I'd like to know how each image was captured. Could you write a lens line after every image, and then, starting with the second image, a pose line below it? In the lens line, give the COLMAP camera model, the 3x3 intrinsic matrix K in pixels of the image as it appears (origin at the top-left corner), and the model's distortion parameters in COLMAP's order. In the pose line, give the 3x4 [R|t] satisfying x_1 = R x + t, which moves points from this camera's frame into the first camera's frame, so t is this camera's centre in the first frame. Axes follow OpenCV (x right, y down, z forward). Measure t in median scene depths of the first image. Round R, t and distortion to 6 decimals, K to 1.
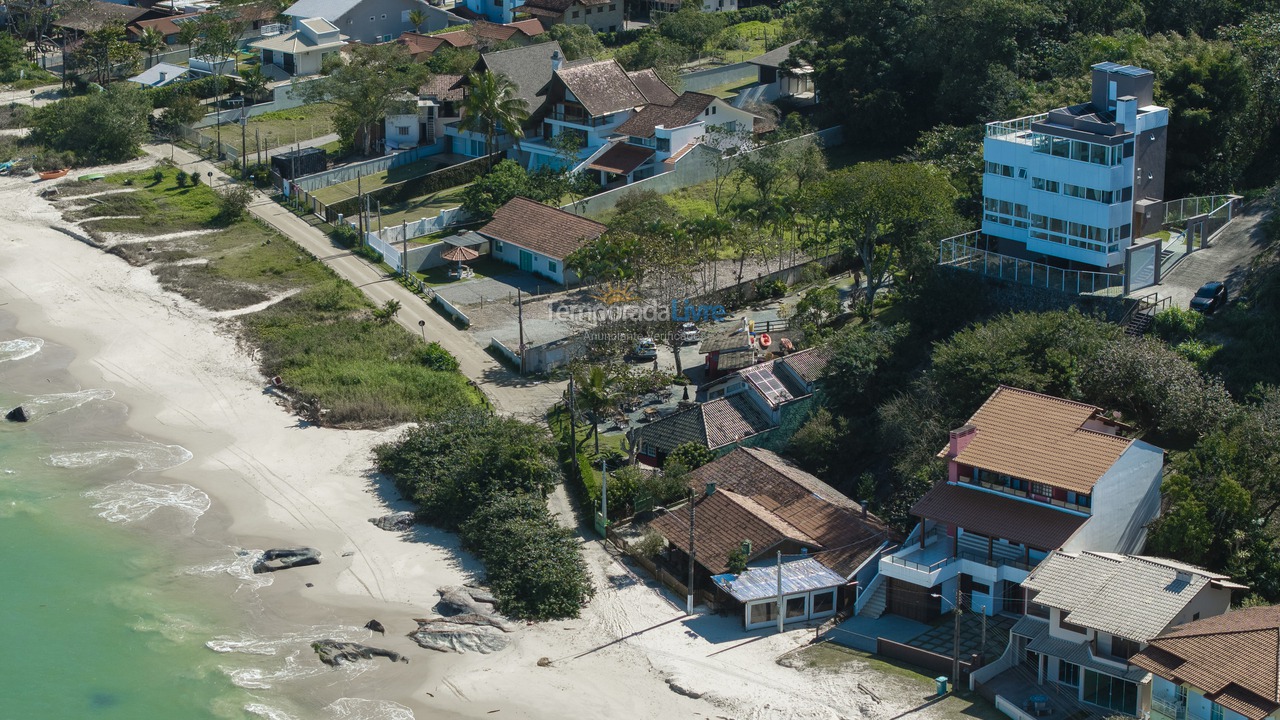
lens RADIAL K [[2991.6, 0, 640.0], [0, 2991.6, 360.0], [0, 0, 1]] dist [-0.059299, -0.701274]
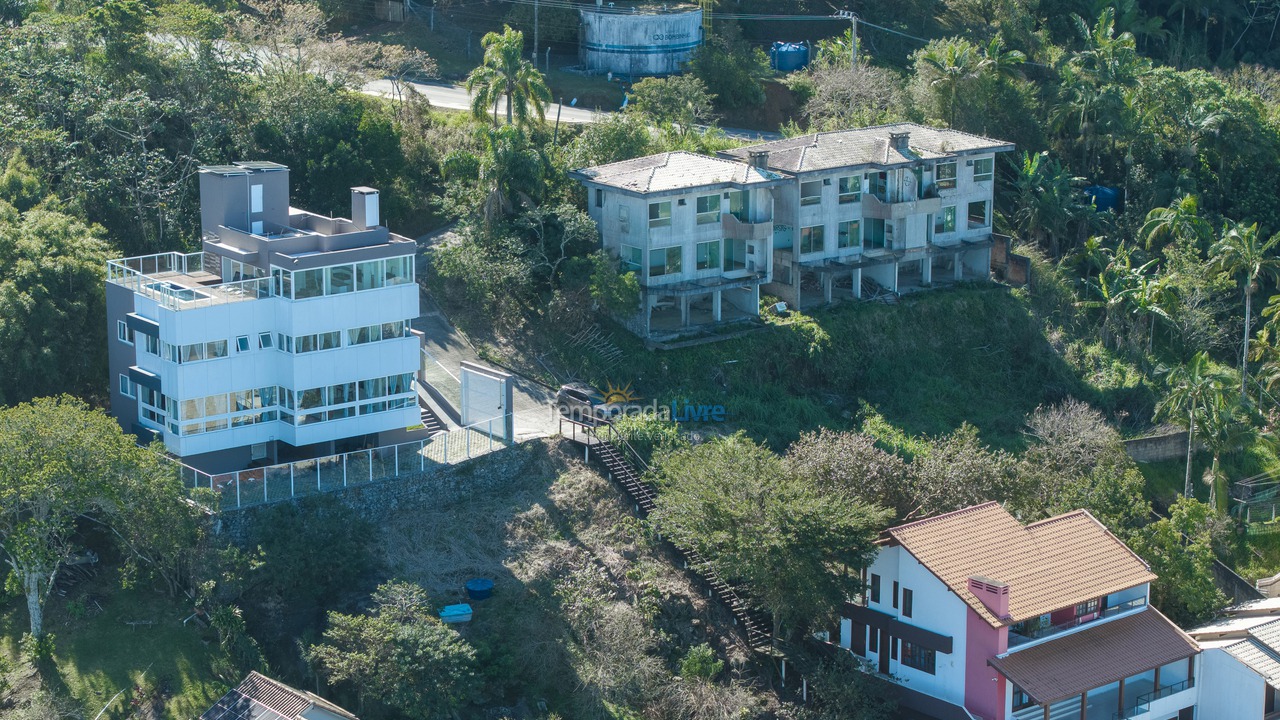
lens RADIAL K [[2991.6, 0, 640.0], [0, 2991.6, 360.0], [0, 0, 1]] dist [-0.059299, -0.701274]
pose [[0.150097, -0.230128, 0.961515, -0.496907], [0.276738, 0.943437, 0.182601, -0.154937], [-0.949151, 0.238680, 0.205293, 0.770900]]
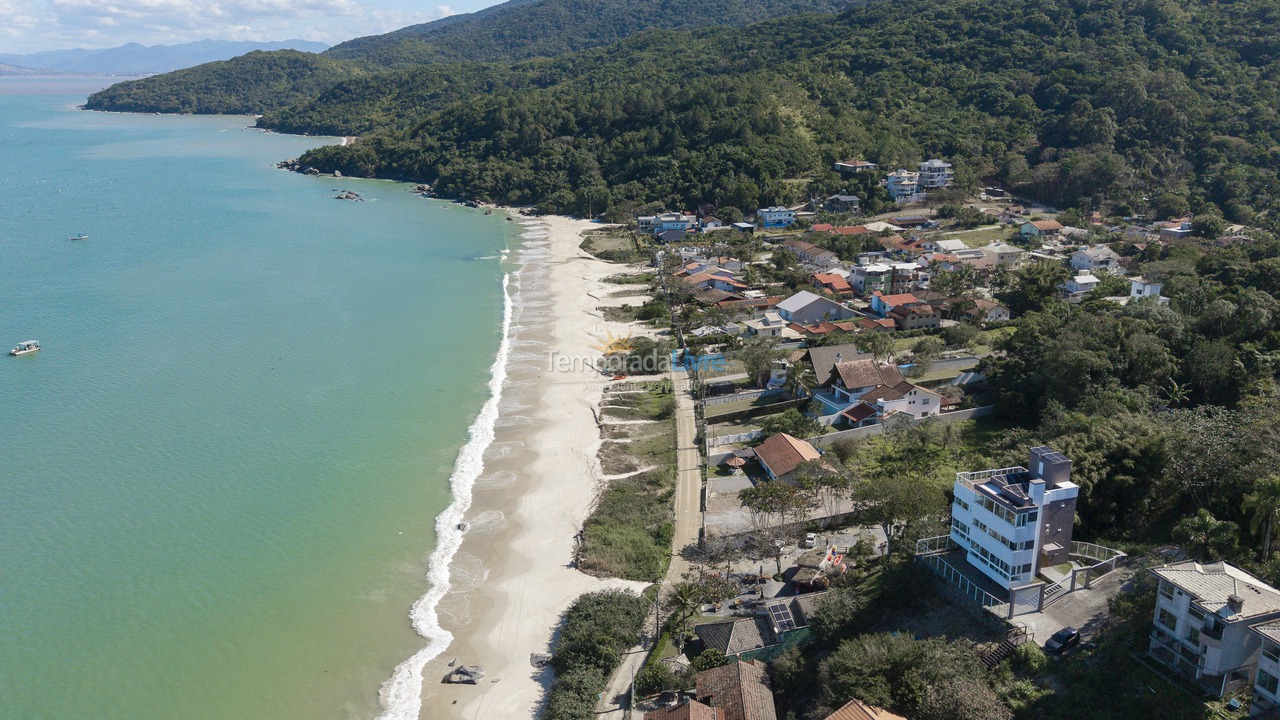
lens RADIAL K [[1003.4, 0, 640.0], [0, 1003.4, 360.0], [0, 0, 1]] dist [0.095699, -0.179270]
pose [[0.900735, 0.121818, -0.416938, 0.181263], [-0.124412, 0.992007, 0.021064, -0.129112], [0.416172, 0.032899, 0.908691, 0.437155]]
